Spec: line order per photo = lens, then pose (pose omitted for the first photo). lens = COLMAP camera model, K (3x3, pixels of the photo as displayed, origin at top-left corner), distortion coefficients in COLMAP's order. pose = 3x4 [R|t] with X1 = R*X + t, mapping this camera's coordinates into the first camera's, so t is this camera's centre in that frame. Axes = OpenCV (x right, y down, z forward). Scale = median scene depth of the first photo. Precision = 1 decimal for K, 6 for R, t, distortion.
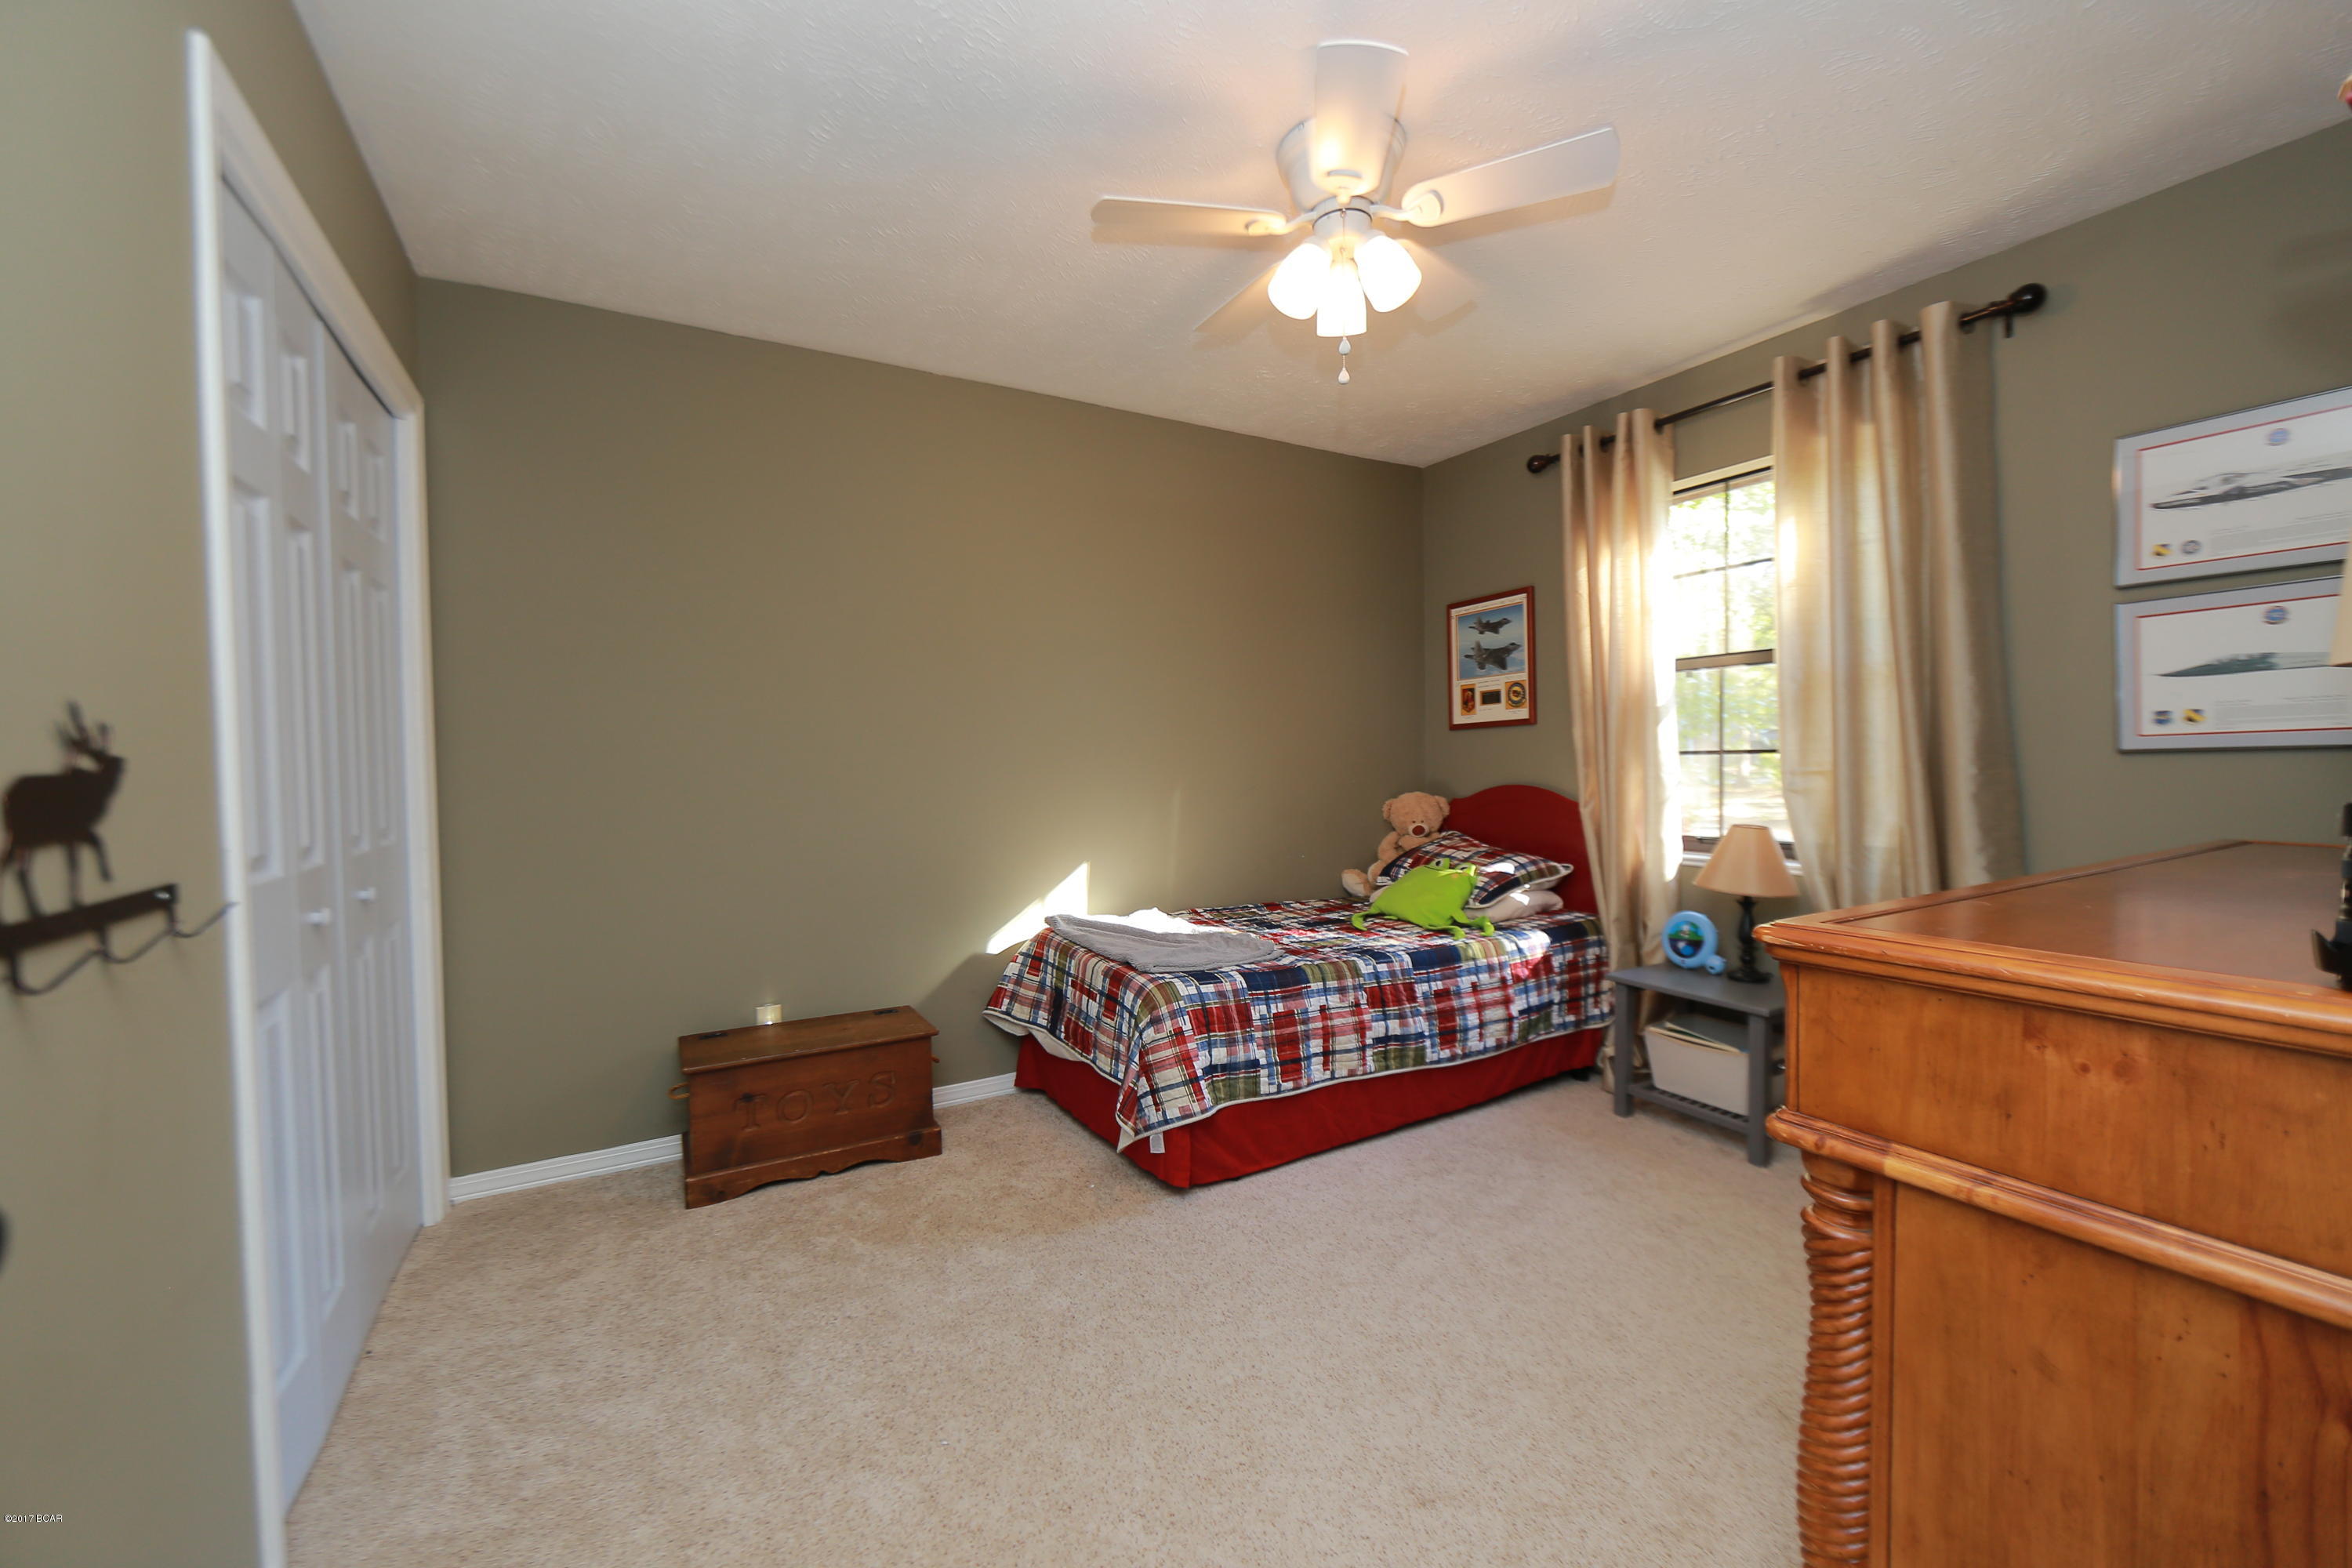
lens RADIAL K [[923.6, 0, 1170.5], [0, 923.6, 789.7], [0, 0, 1]] dist [-0.002130, -0.000496]
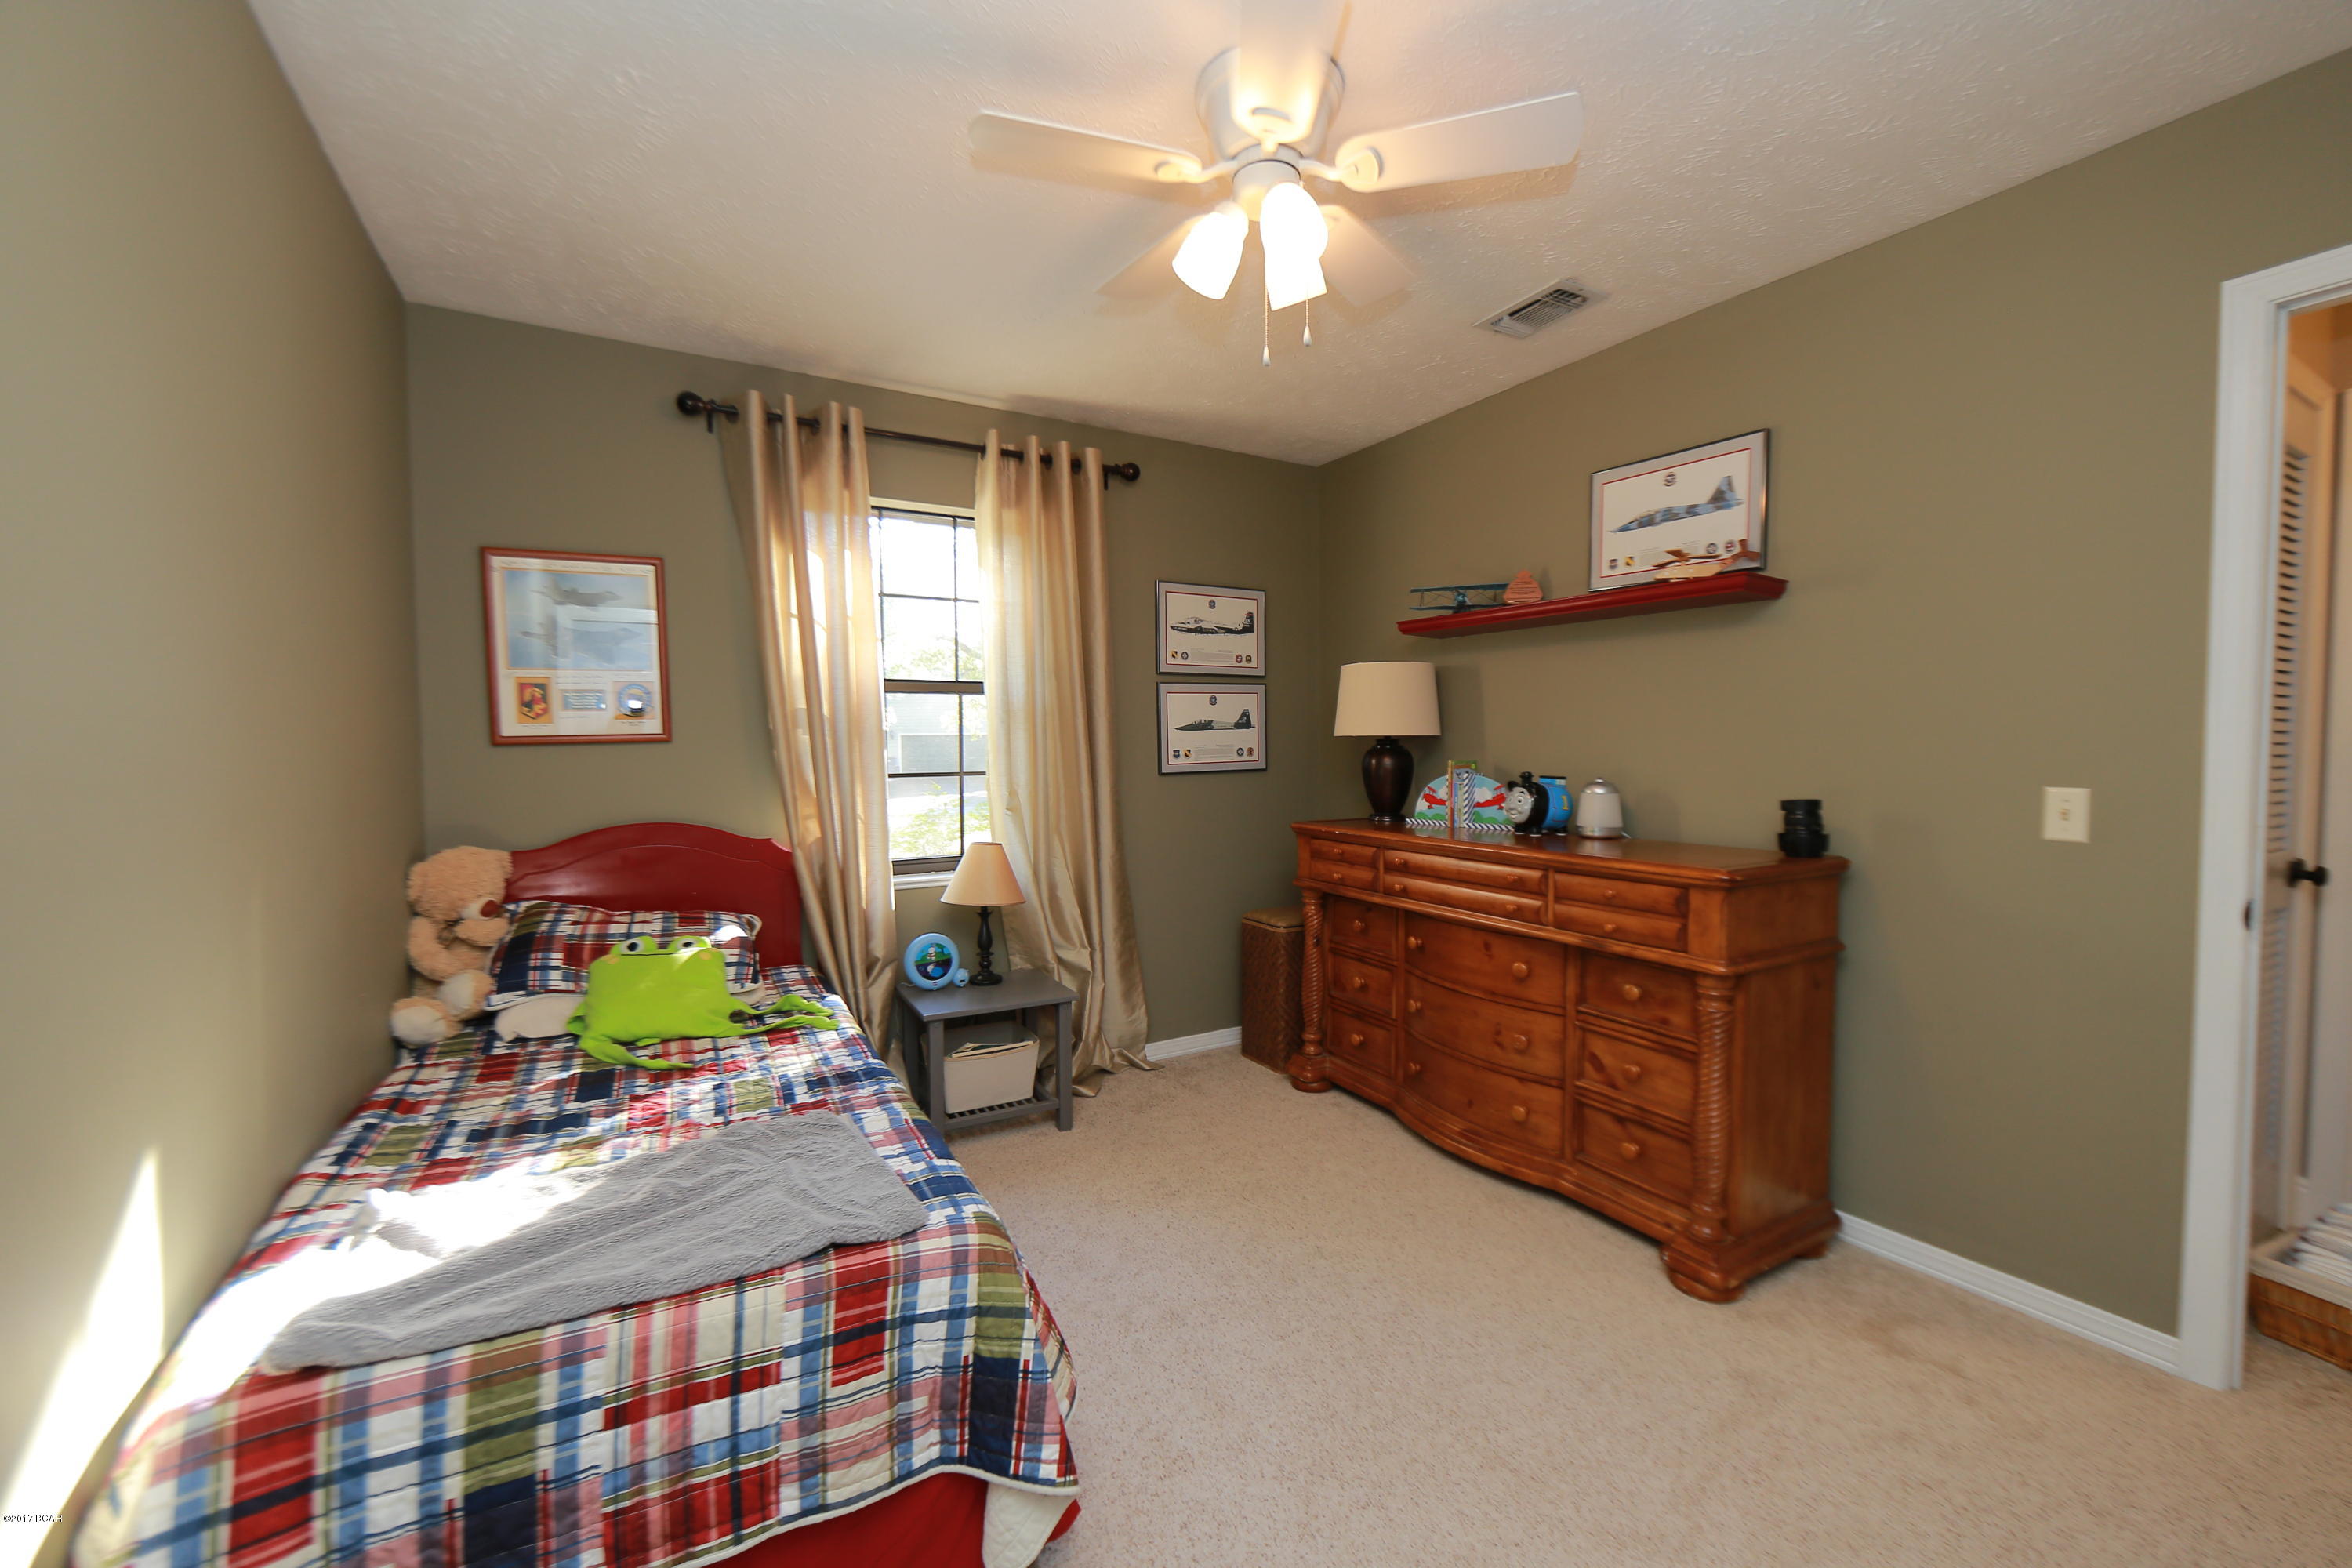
lens RADIAL K [[939.5, 0, 1173.1], [0, 939.5, 775.5], [0, 0, 1]] dist [-0.000815, -0.000114]
pose [[0.000732, -0.017341, 0.999849, -0.491660], [0.036290, 0.999191, 0.017303, -0.052323], [-0.999341, 0.036272, 0.001361, 0.767448]]
